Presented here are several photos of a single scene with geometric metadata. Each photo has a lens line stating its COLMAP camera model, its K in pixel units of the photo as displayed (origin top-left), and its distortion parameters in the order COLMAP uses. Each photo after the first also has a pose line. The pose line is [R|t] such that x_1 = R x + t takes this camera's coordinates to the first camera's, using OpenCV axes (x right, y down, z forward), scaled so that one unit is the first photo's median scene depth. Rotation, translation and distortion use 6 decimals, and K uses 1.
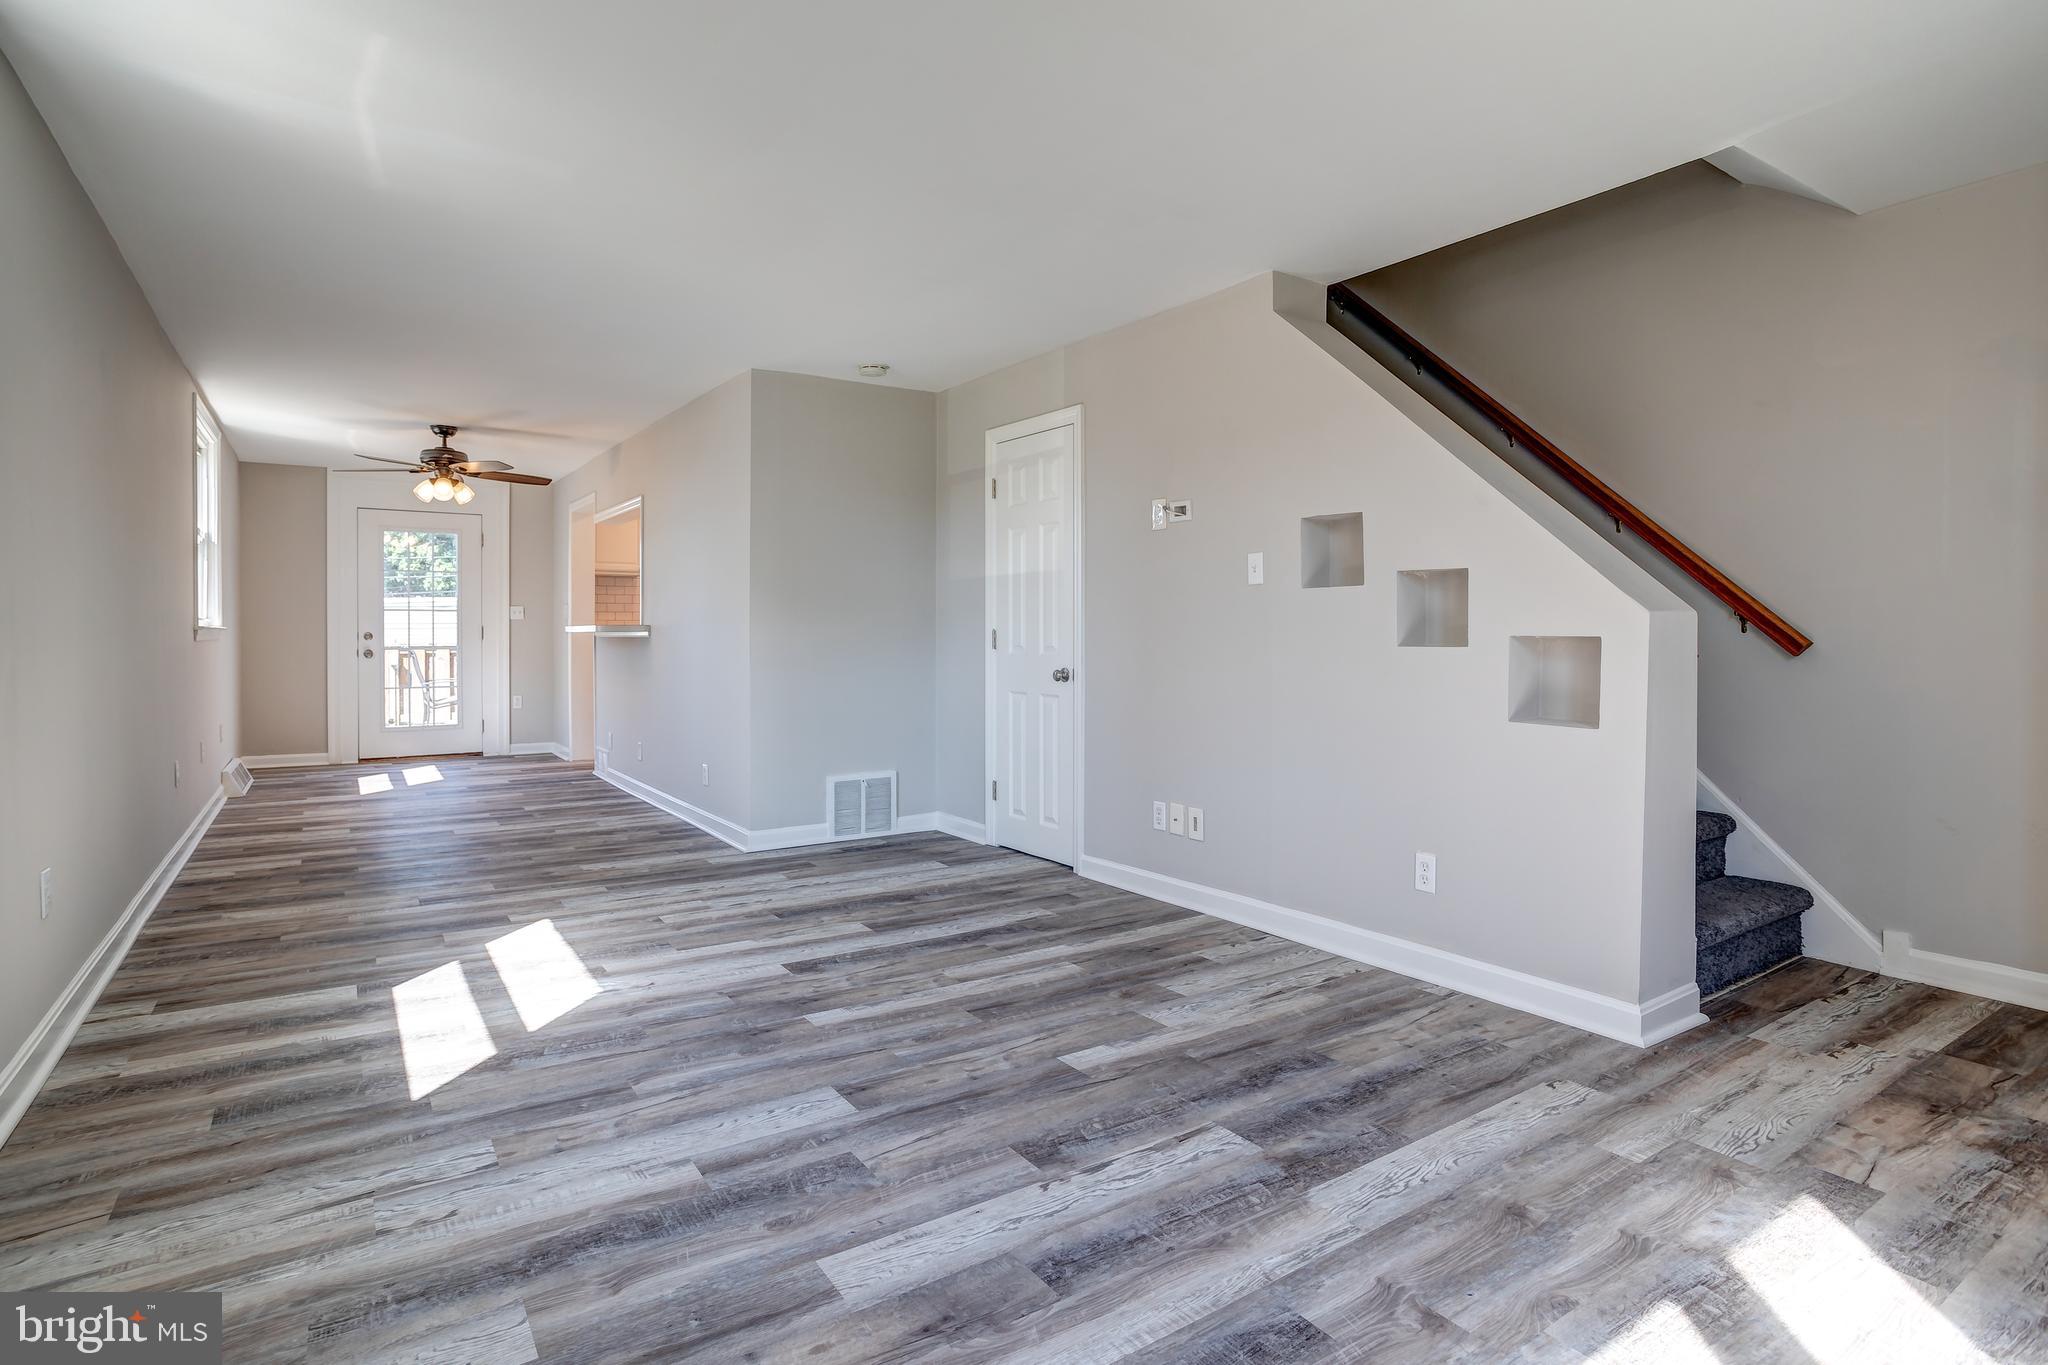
lens RADIAL K [[999.5, 0, 1016.7], [0, 999.5, 645.4], [0, 0, 1]] dist [-0.070376, 0.030693]
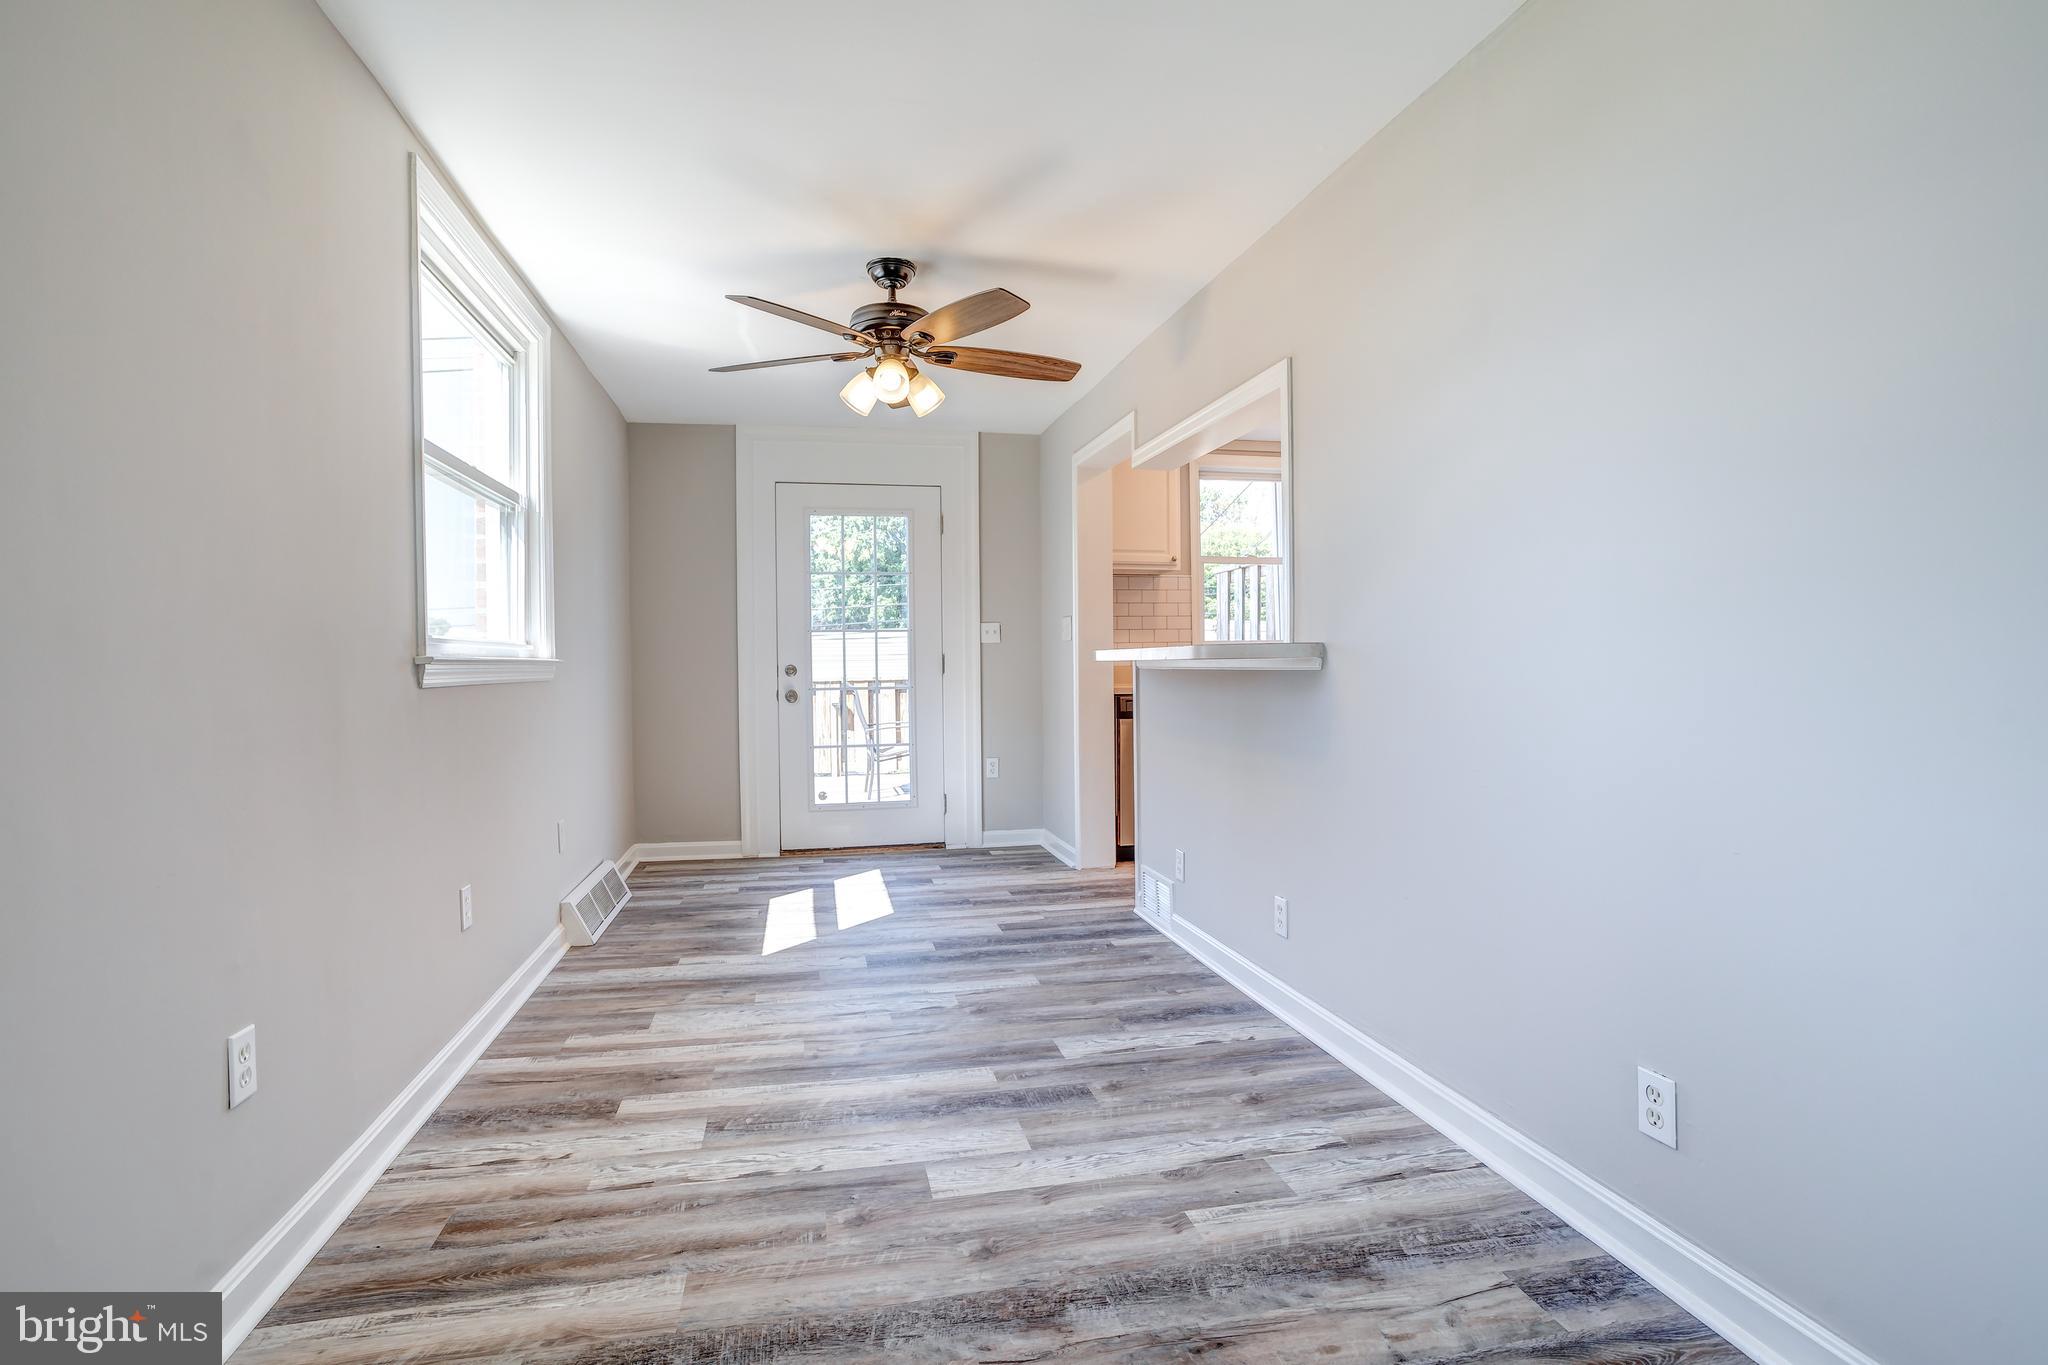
lens RADIAL K [[989.7, 0, 997.0], [0, 989.7, 677.7], [0, 0, 1]] dist [-0.043321, 0.028183]
pose [[0.914341, -0.005969, -0.404901, -0.253760], [0.007804, 0.999965, 0.002881, -0.005174], [0.404870, -0.005794, 0.914356, 0.425191]]
